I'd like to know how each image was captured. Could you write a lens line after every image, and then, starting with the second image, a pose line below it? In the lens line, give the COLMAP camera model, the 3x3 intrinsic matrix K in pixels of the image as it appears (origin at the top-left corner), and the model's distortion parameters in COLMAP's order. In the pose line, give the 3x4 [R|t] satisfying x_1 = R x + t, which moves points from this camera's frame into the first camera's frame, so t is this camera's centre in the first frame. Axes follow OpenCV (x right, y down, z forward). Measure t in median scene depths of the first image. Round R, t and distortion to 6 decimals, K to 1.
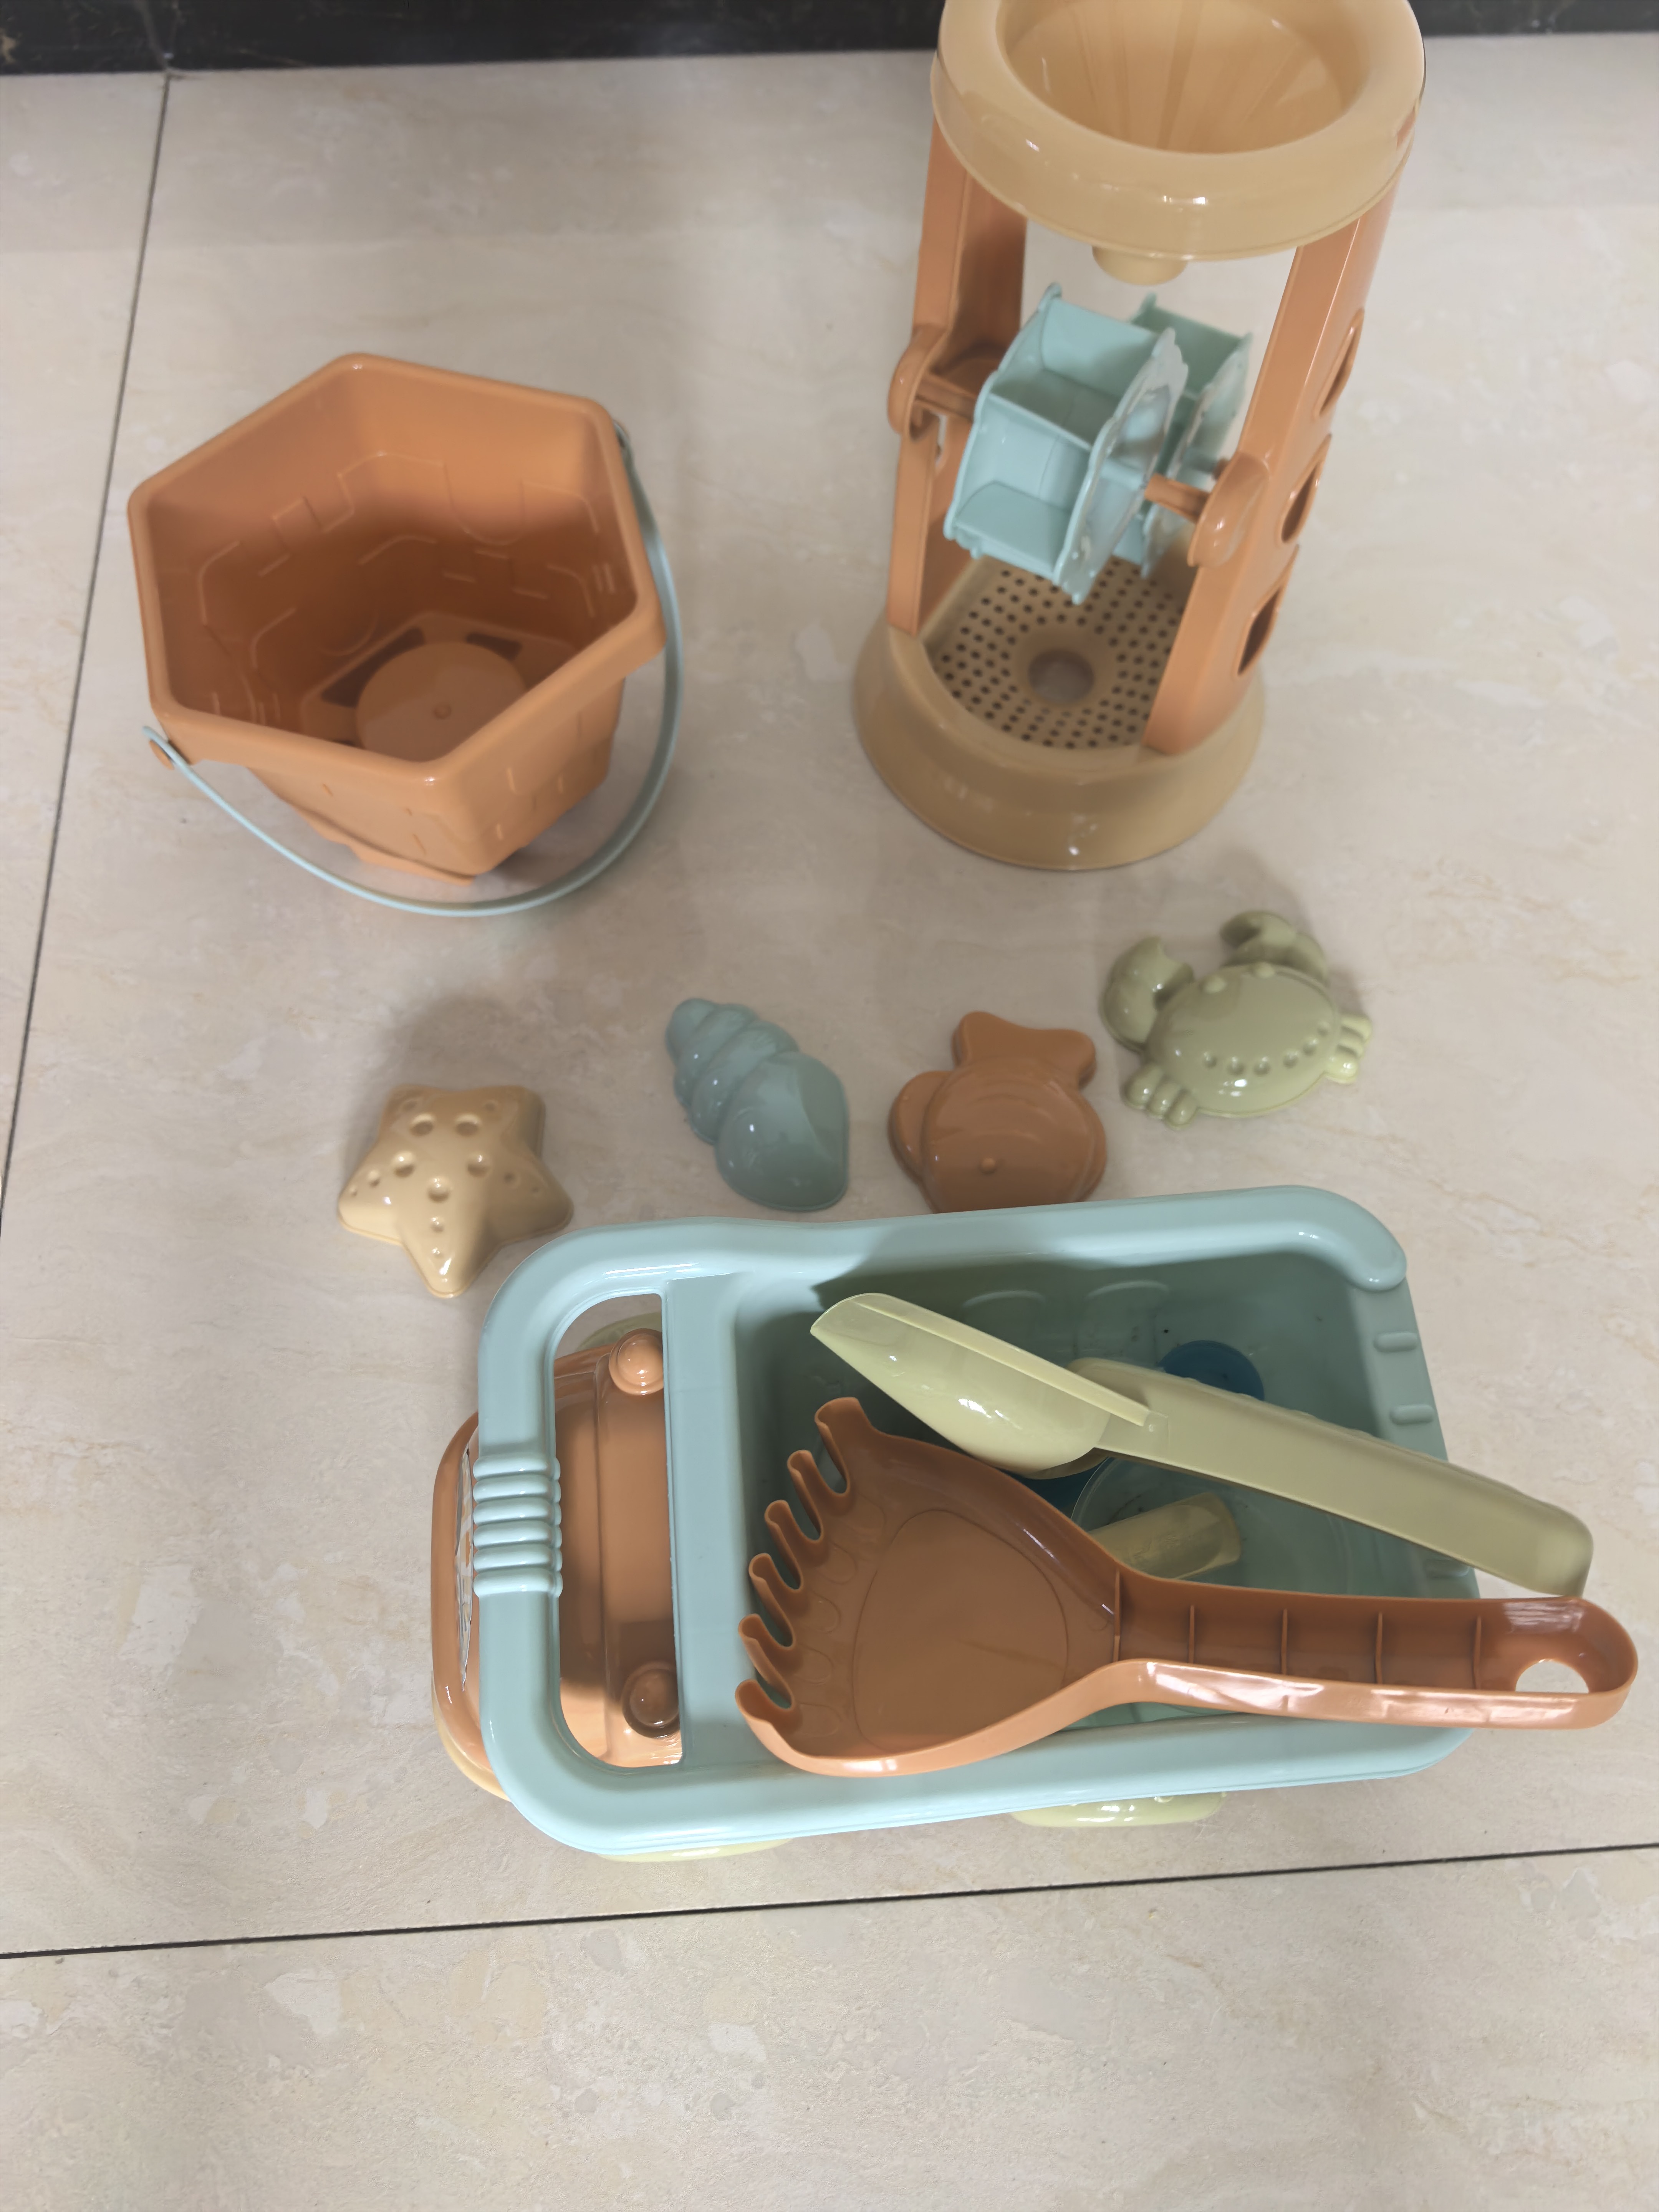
lens RADIAL K [[1543.9, 0, 829.5], [0, 1543.9, 1106.0], [0, 0, 1]] dist [-0.043187, 0.009910]
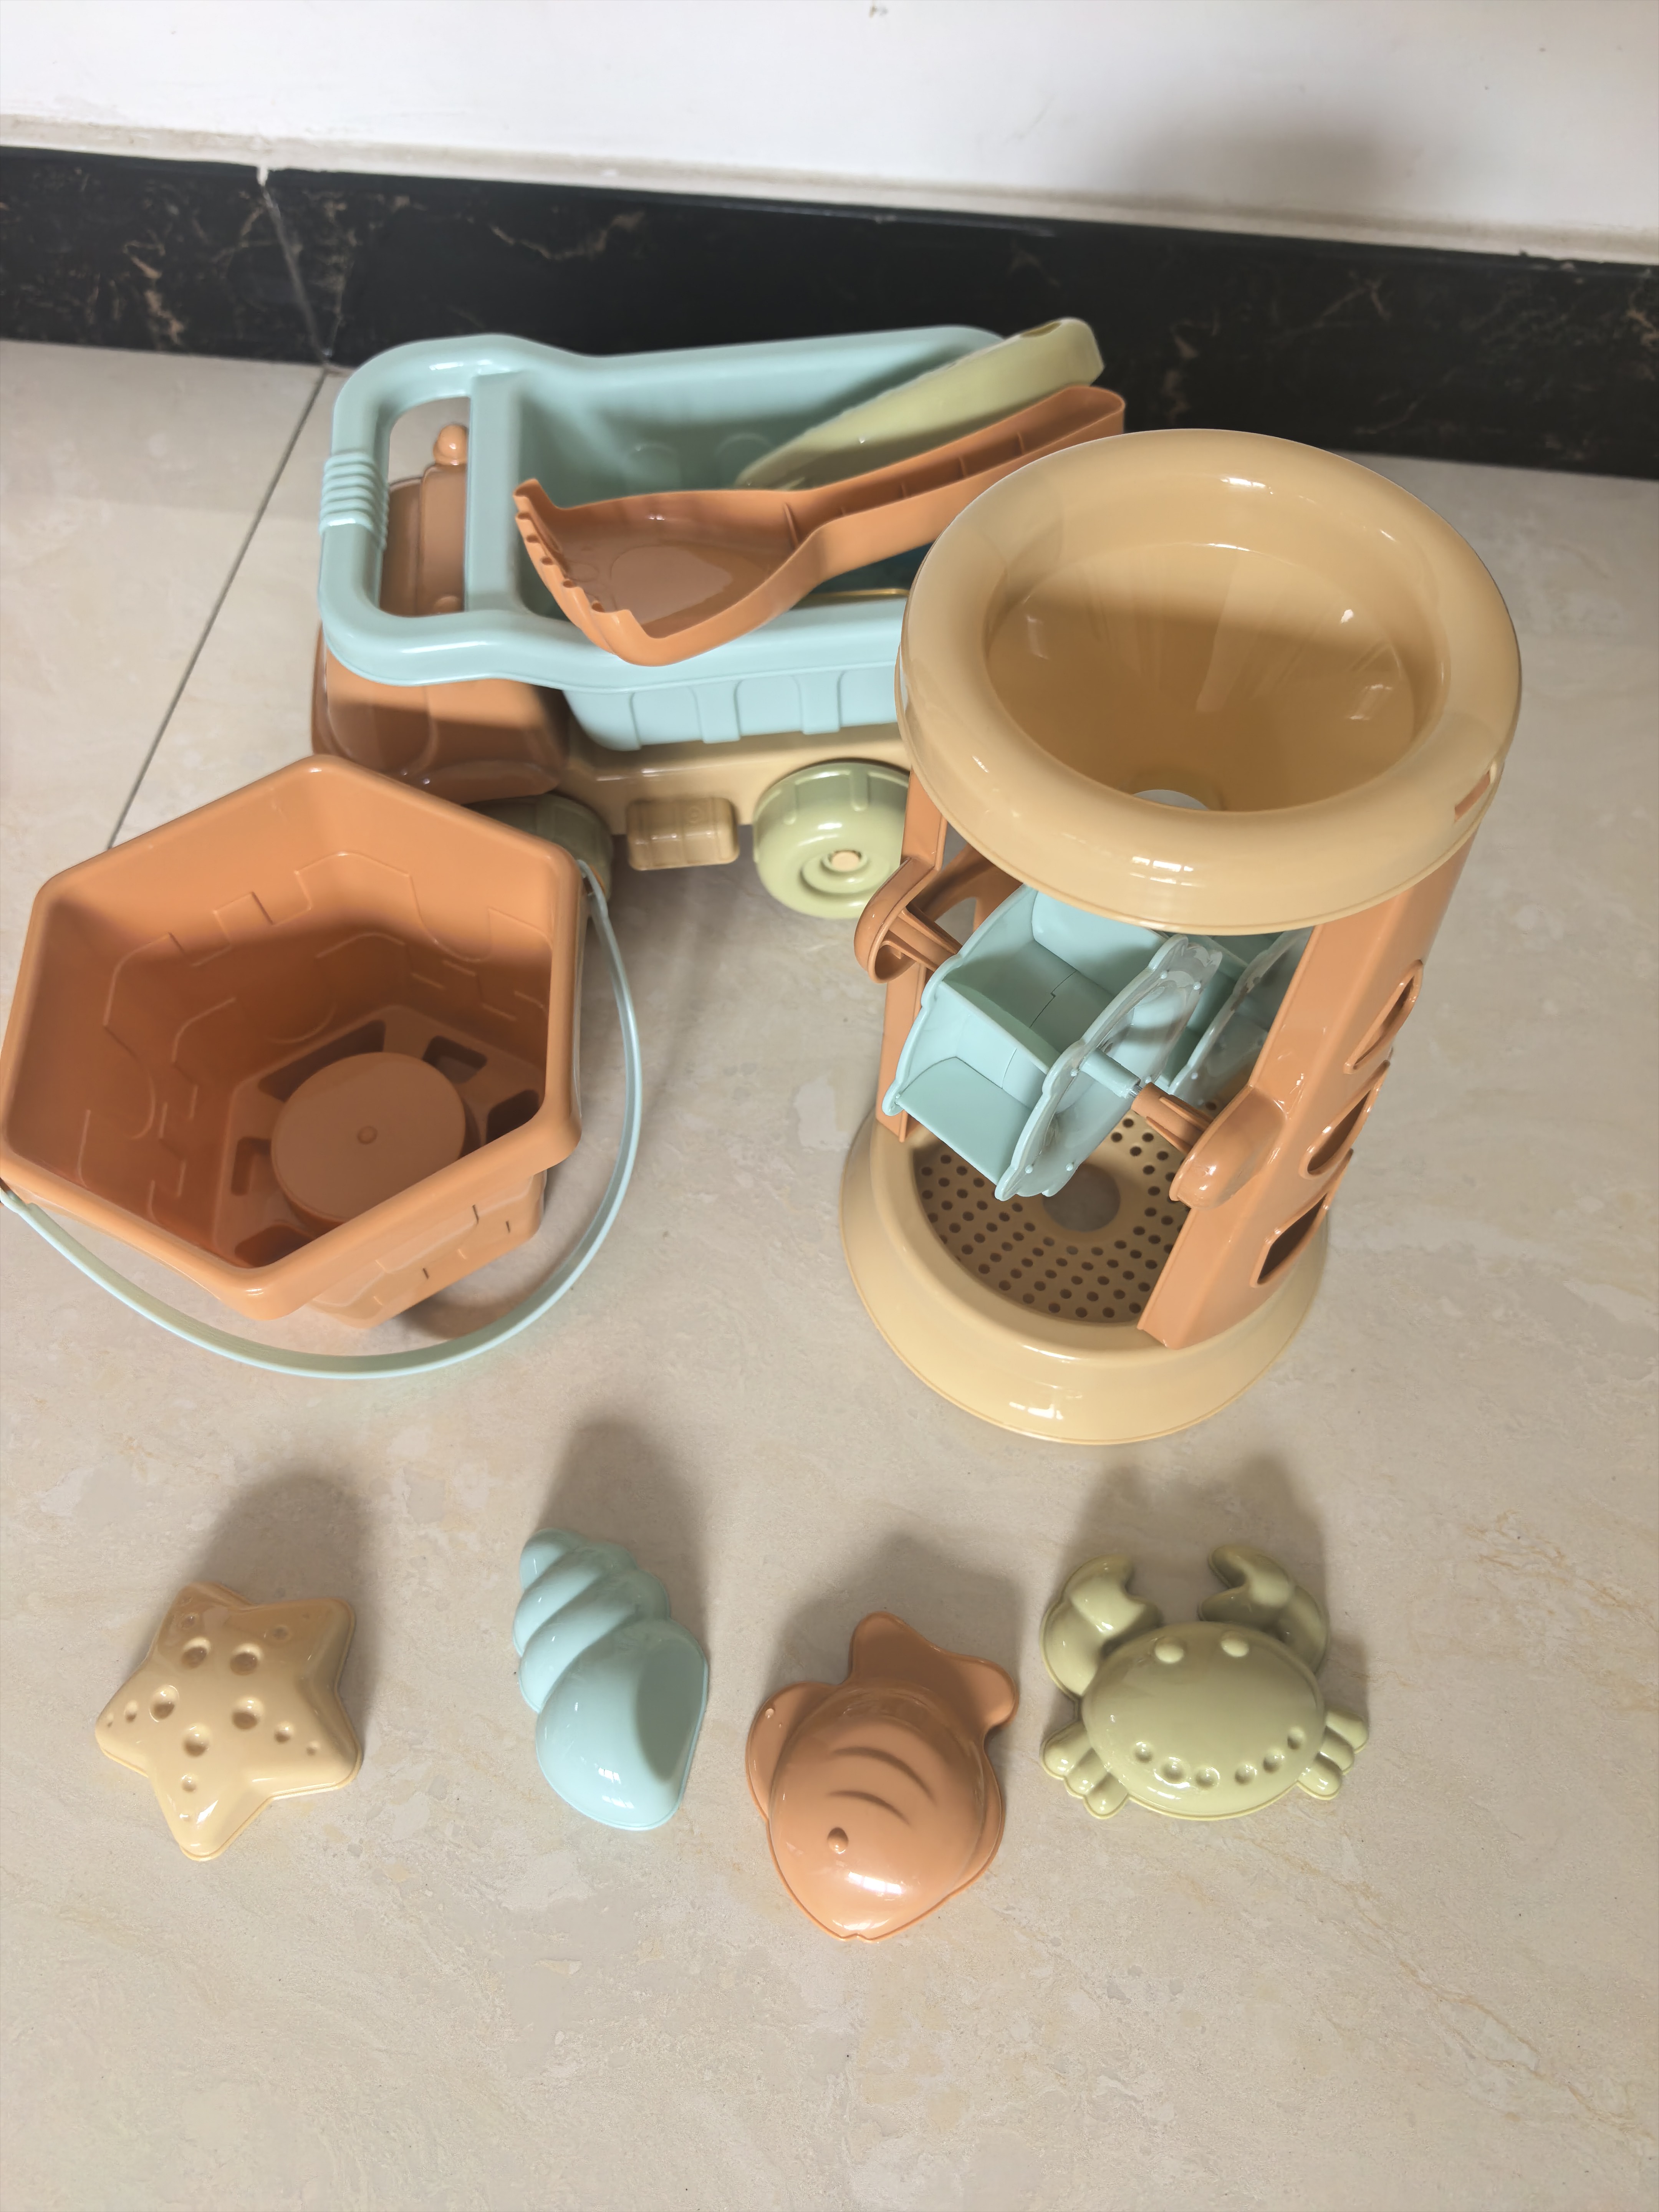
lens RADIAL K [[1543.9, 0, 829.5], [0, 1543.9, 1106.0], [0, 0, 1]] dist [-0.043187, 0.009910]
pose [[0.975852, 0.169630, -0.137617, 0.134870], [-0.182806, 0.979070, -0.089470, -0.247385], [0.119560, 0.112466, 0.986436, 0.149907]]
